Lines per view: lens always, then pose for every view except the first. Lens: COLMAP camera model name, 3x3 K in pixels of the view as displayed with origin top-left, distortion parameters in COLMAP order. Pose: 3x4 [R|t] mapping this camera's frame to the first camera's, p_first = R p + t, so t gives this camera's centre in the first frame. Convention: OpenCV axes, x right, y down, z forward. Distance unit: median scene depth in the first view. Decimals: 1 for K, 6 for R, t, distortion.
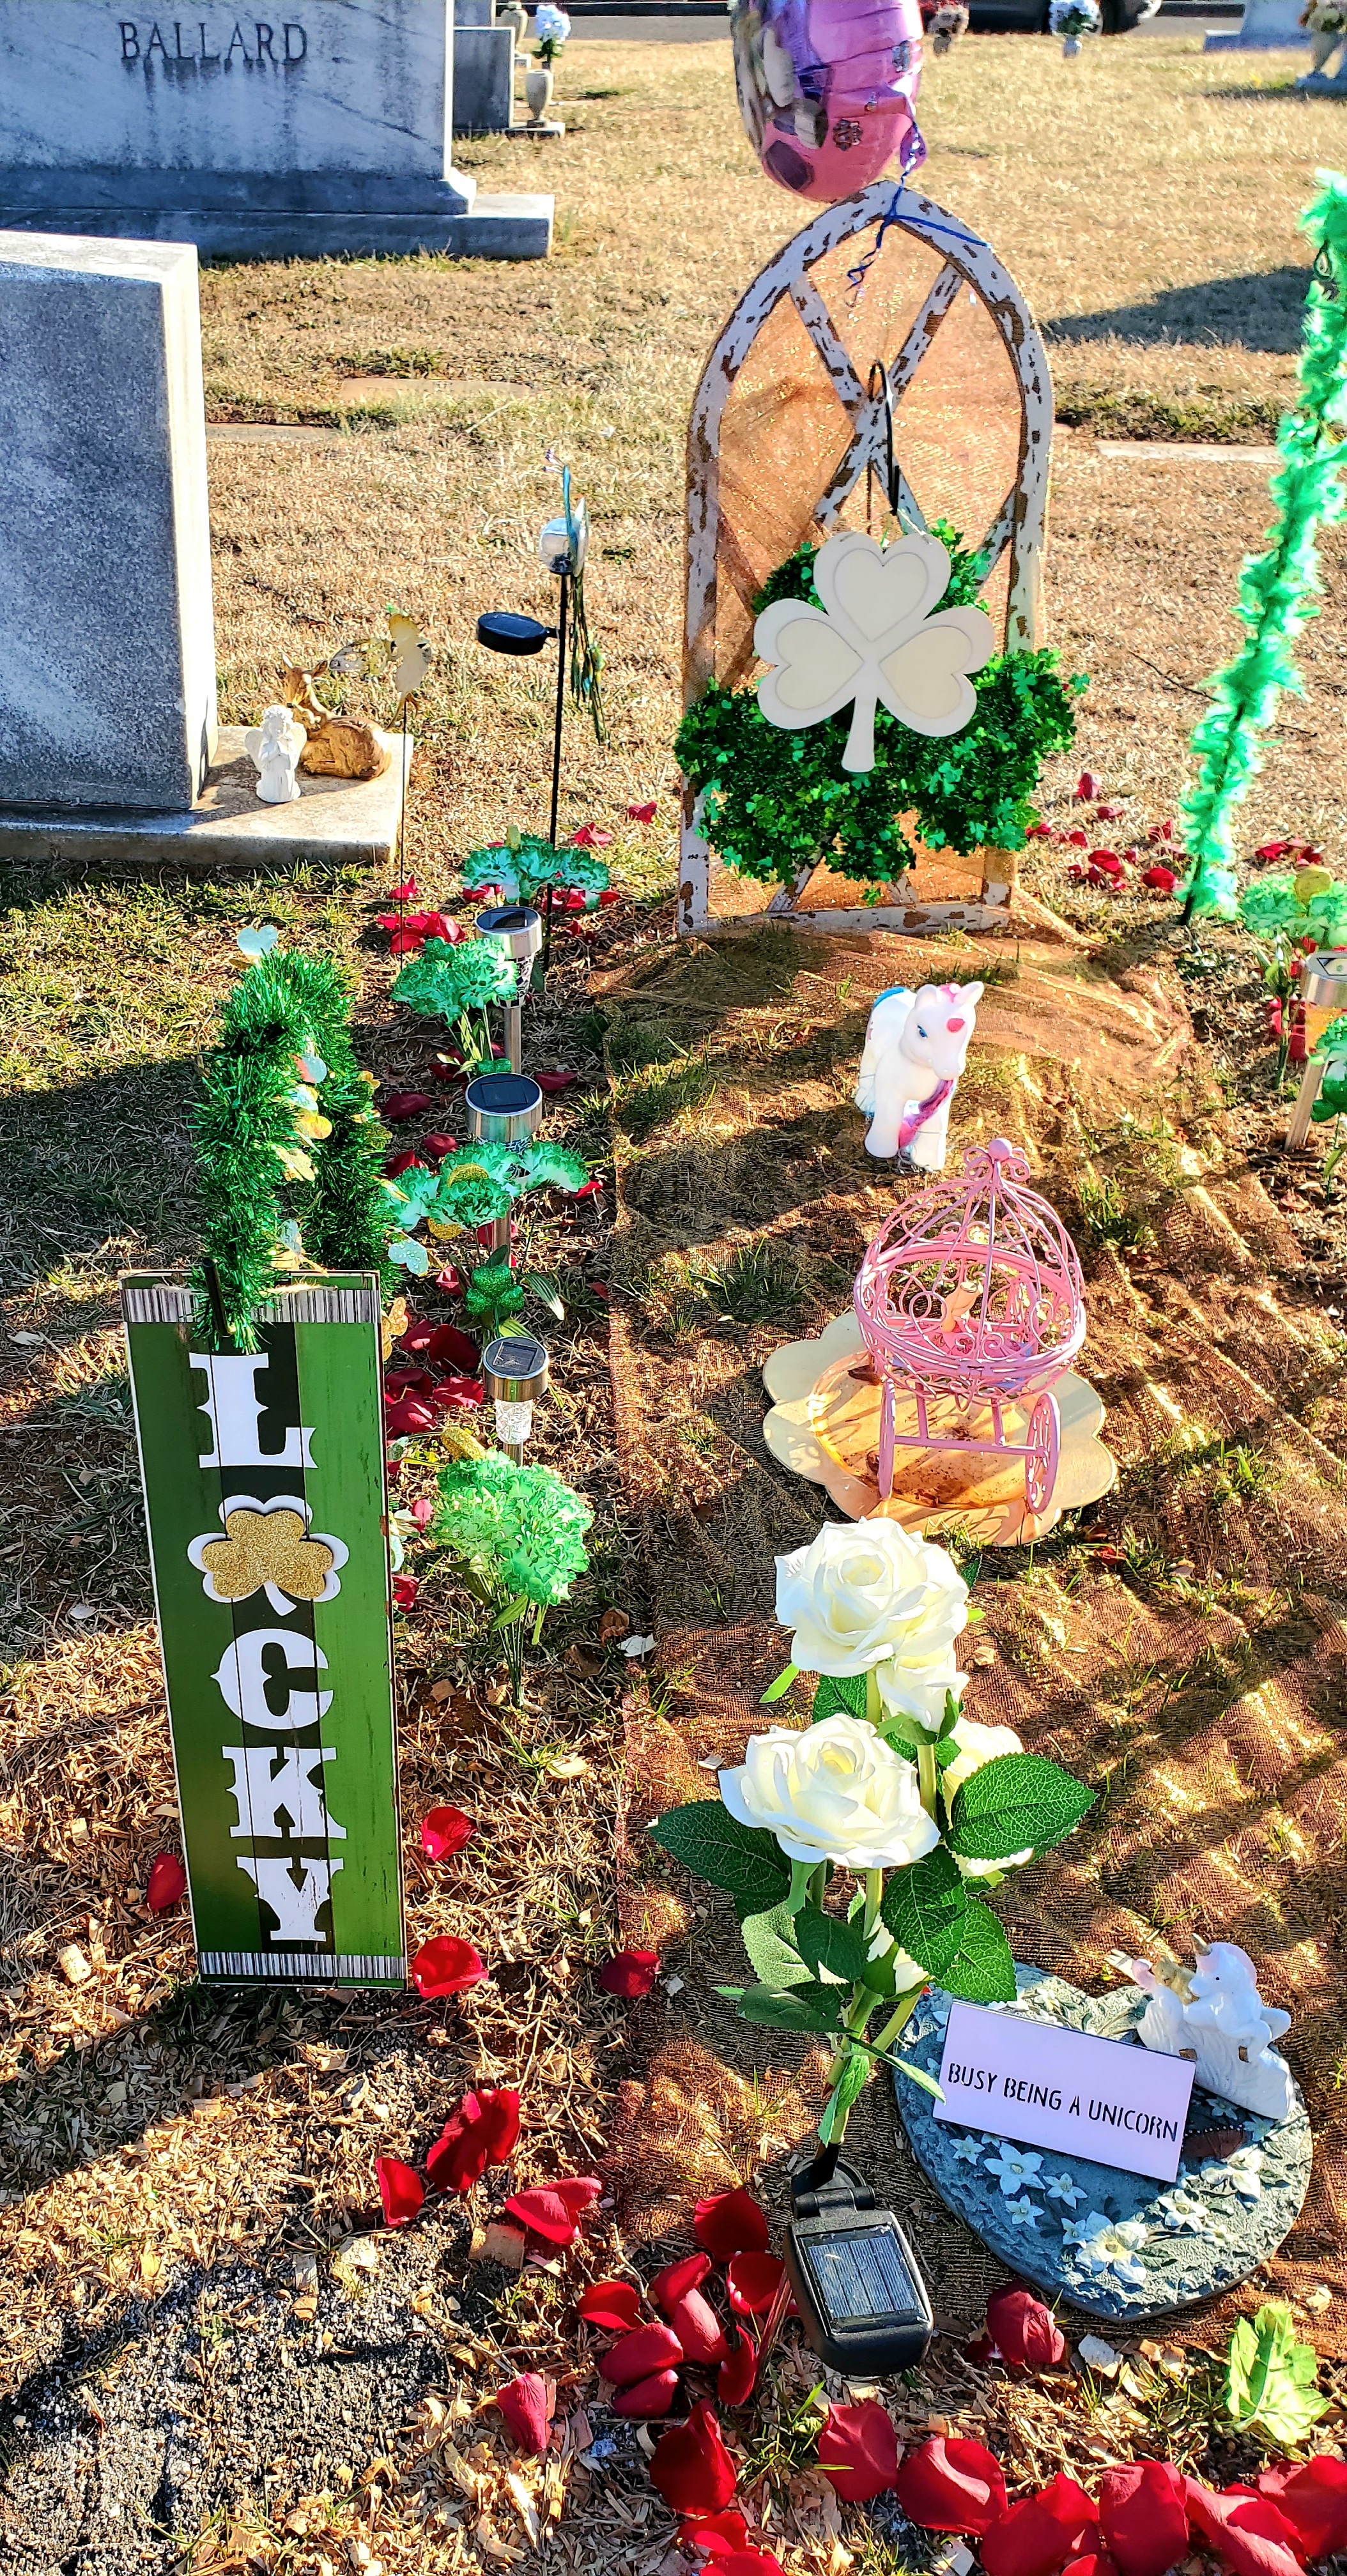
lens RADIAL K [[1982.1, 0, 383.8], [0, 1982.1, 1287.3], [0, 0, 1]] dist [0.030580, -0.006167]
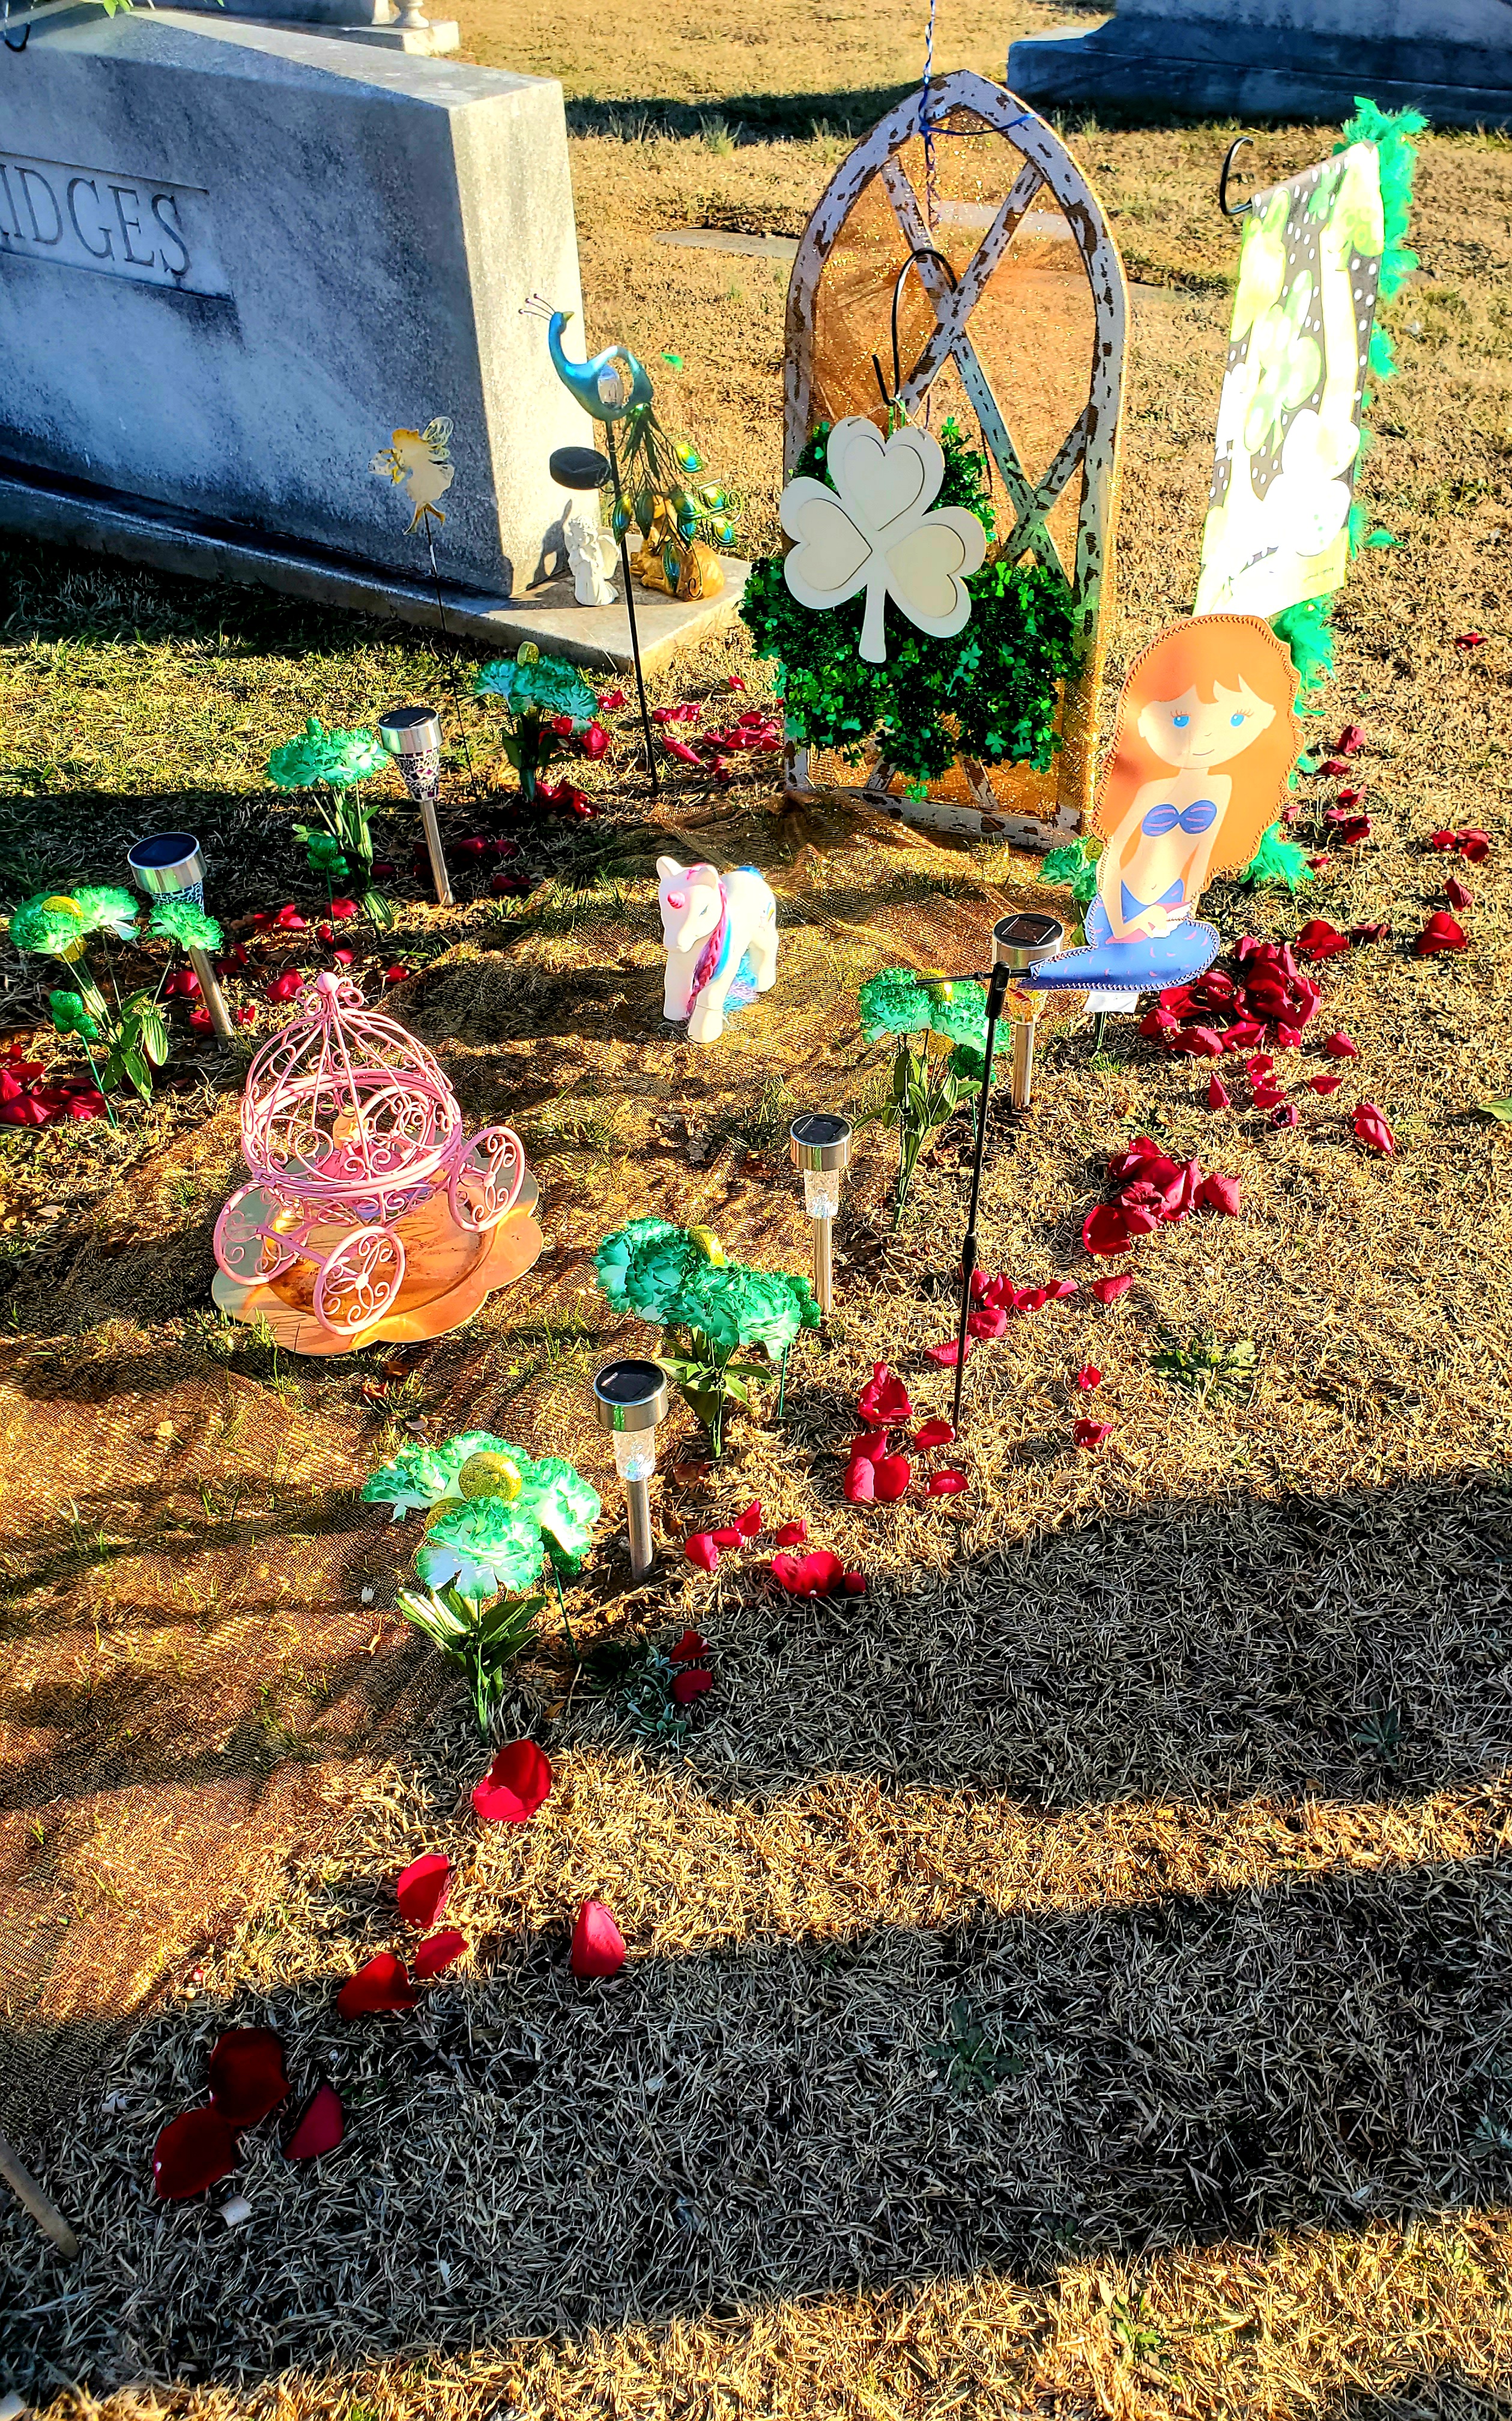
lens RADIAL K [[1876.5, 0, 900.1], [0, 1876.5, 1170.9], [0, 0, 1]] dist [0.010077, 0.003871]
pose [[0.906052, 0.268954, -0.326702, 0.631134], [-0.255581, 0.963125, 0.084073, -0.091067], [0.337266, 0.007324, 0.941381, 0.106757]]
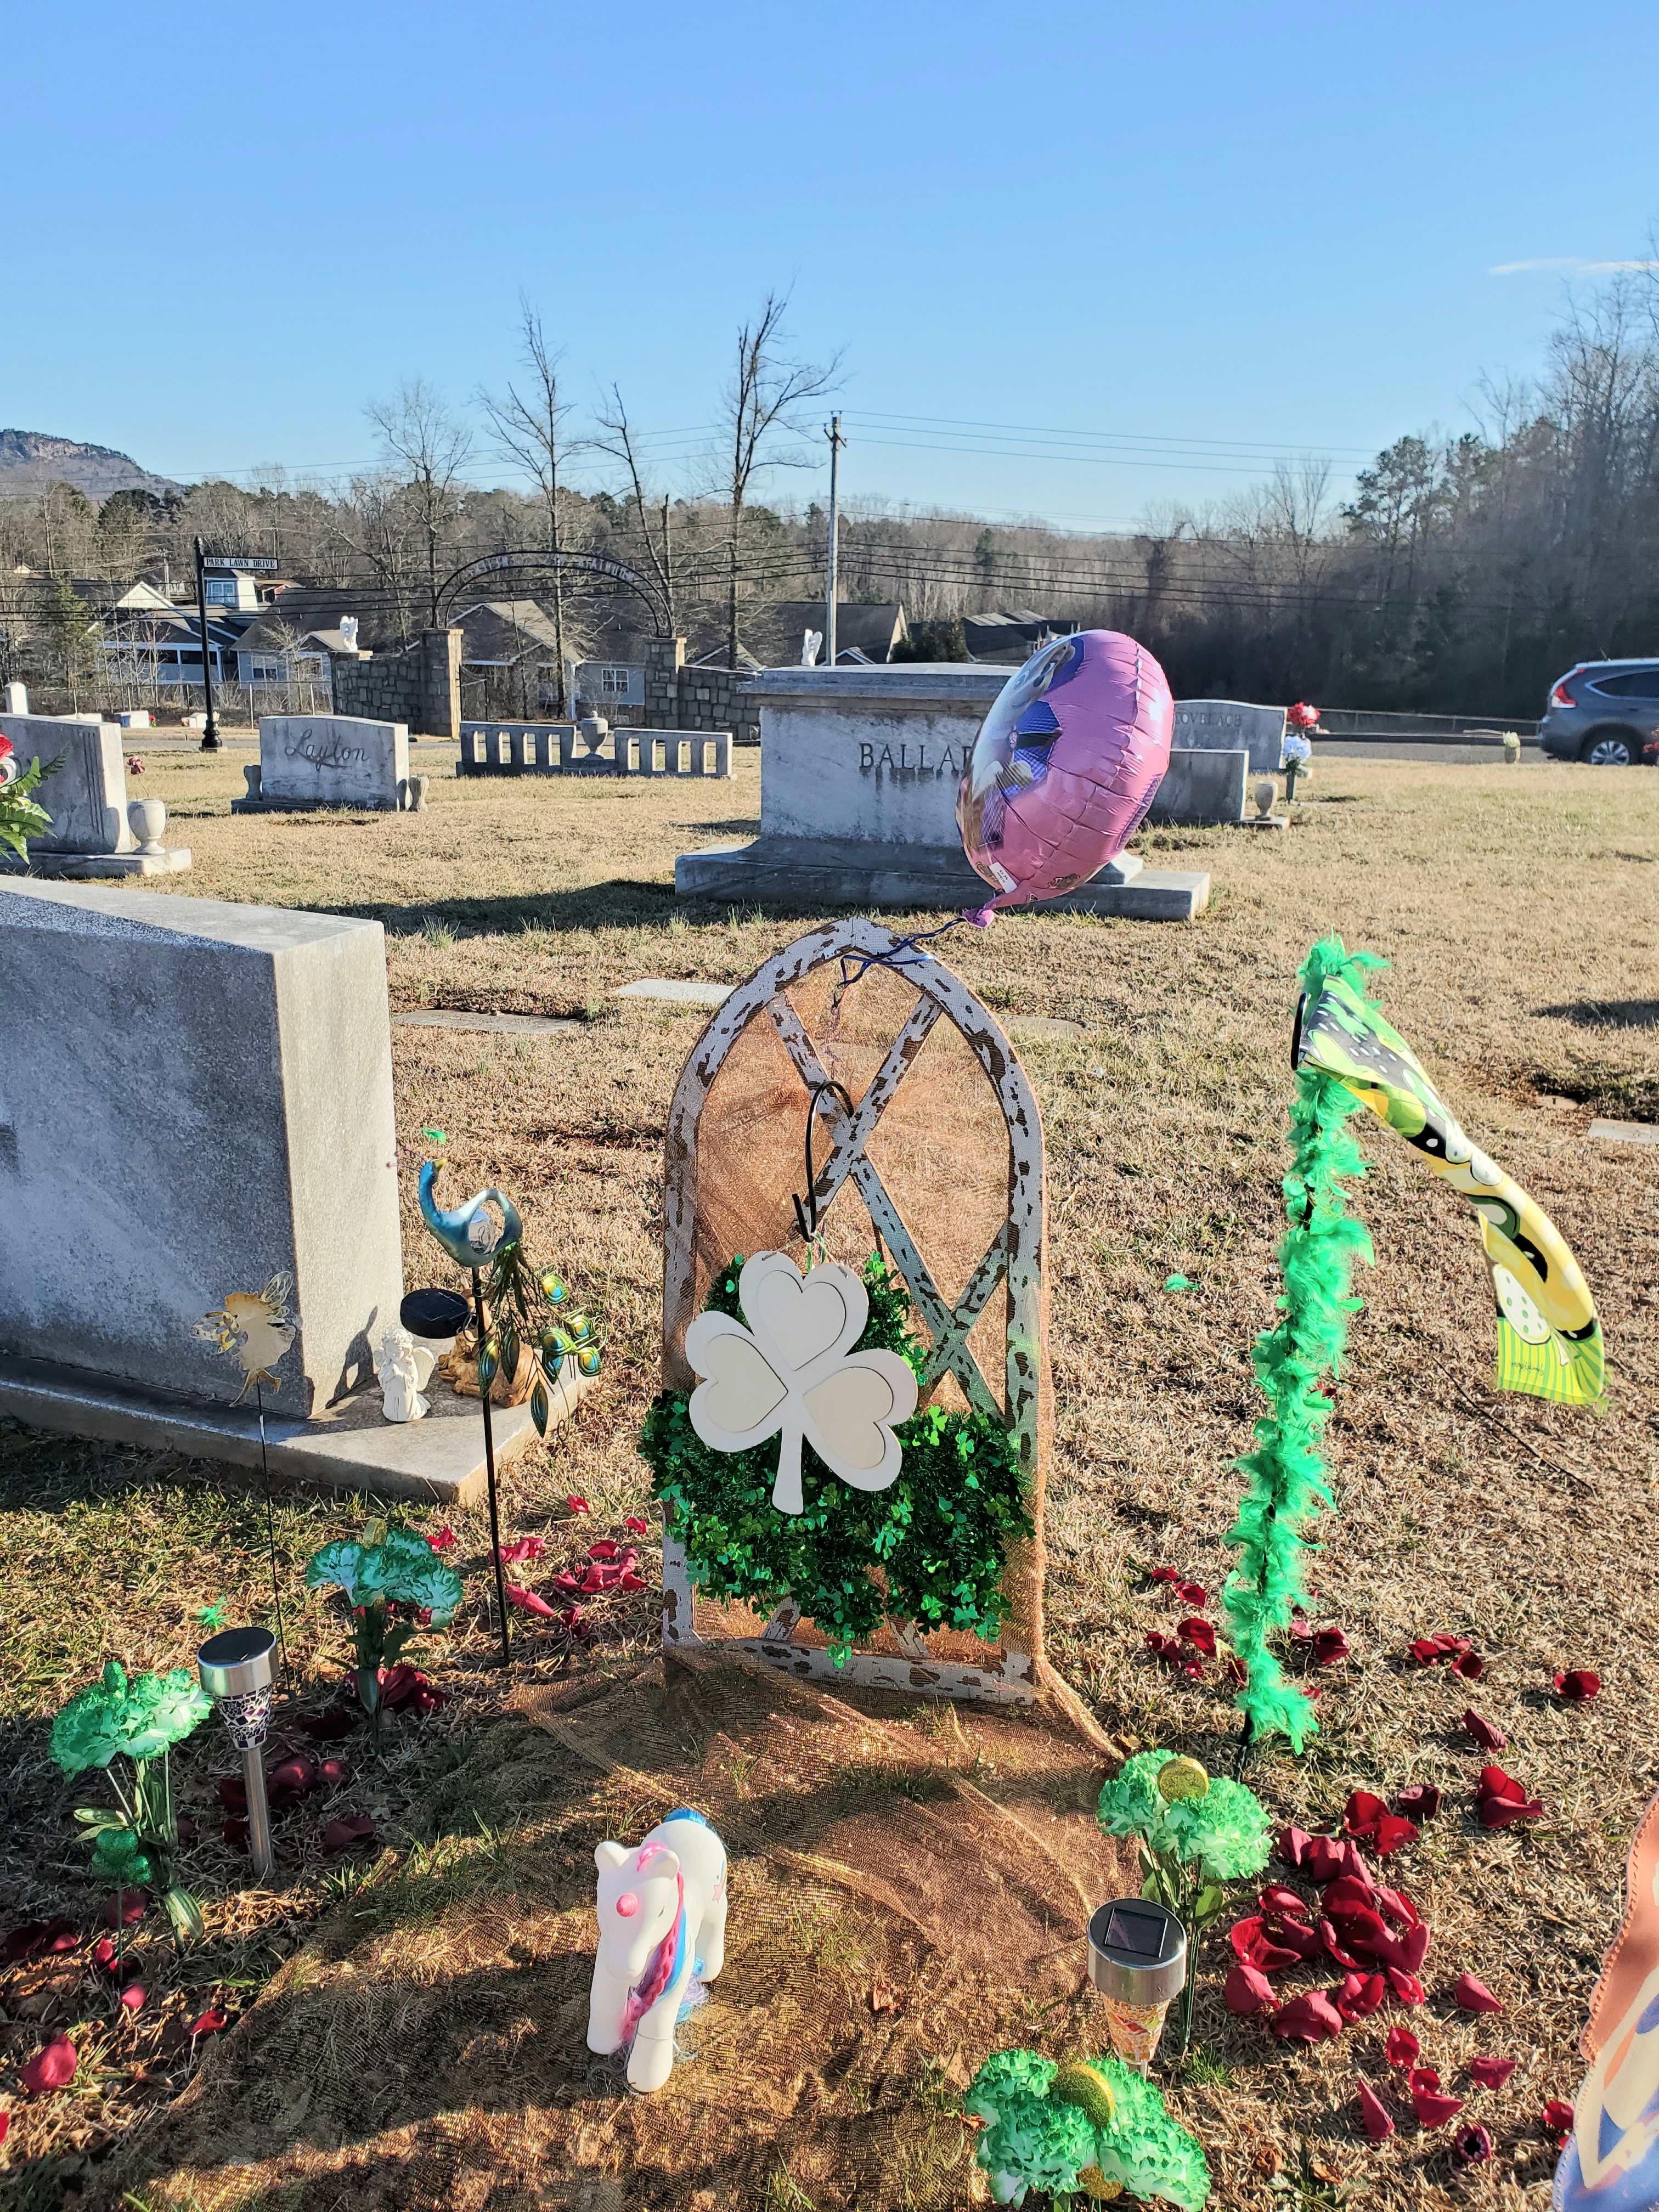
lens RADIAL K [[1698.9, 0, 812.2], [0, 1698.9, 1058.6], [0, 0, 1]] dist [0.040773, -0.054364]
pose [[0.963260, 0.076412, -0.257470, 0.422888], [-0.165494, 0.923914, -0.344956, -0.184076], [0.211522, 0.374892, 0.902615, 0.251636]]
